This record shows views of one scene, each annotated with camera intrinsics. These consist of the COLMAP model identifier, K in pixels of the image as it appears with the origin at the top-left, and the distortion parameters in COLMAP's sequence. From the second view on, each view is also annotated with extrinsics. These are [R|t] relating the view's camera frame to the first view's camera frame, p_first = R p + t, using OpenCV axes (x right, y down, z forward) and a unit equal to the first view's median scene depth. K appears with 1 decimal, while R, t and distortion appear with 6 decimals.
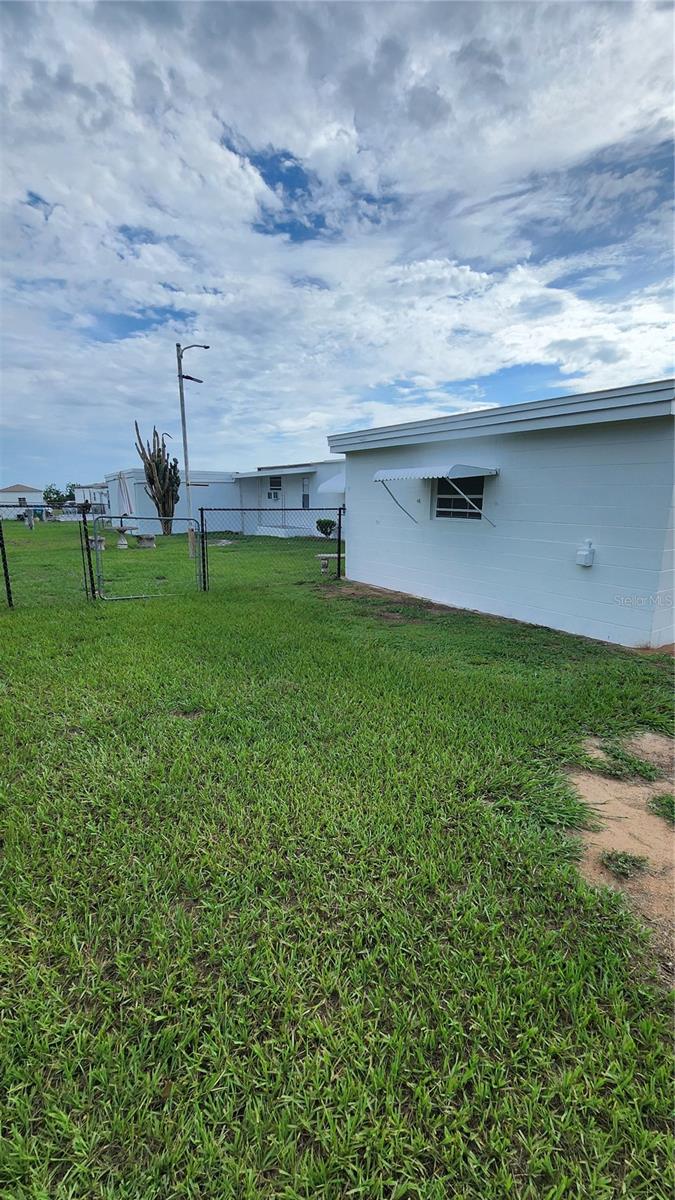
lens RADIAL K [[489.3, 0, 329.4], [0, 489.3, 601.9], [0, 0, 1]] dist [0.002503, -0.001876]
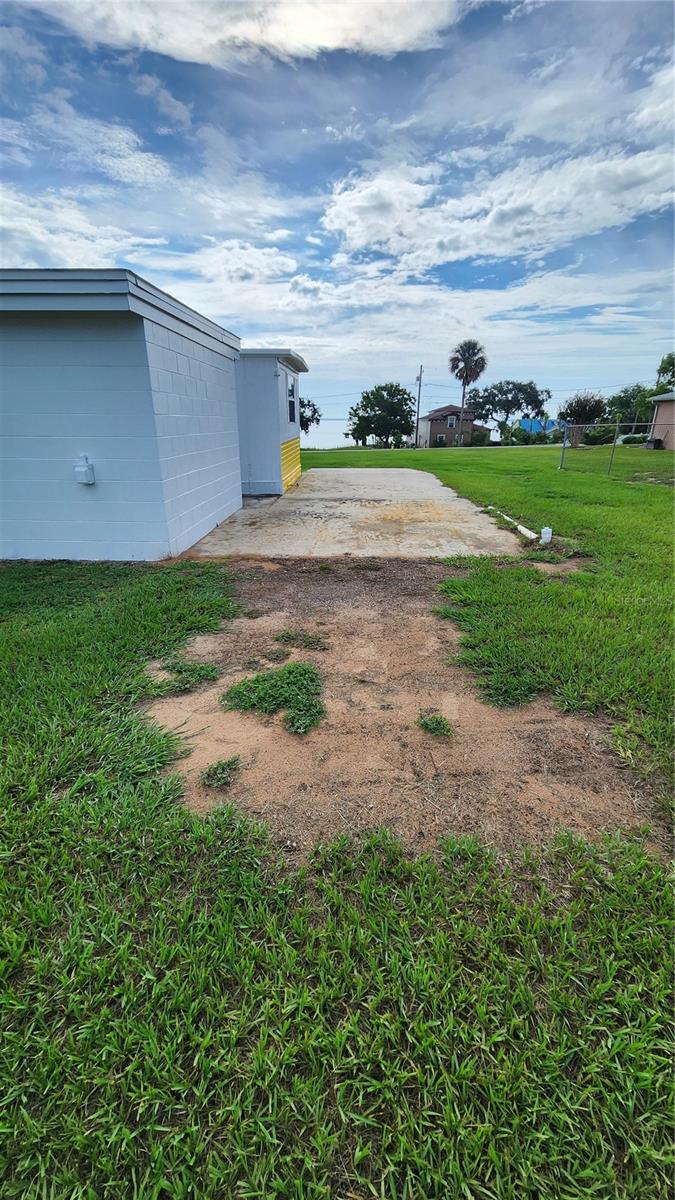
lens RADIAL K [[489.3, 0, 328.3], [0, 489.3, 602.7], [0, 0, 1]] dist [0.002503, -0.001876]
pose [[0.585191, -0.279004, 0.761386, 0.052156], [0.172930, 0.960284, 0.218976, 0.022902], [-0.792242, 0.003524, 0.610197, 0.154128]]
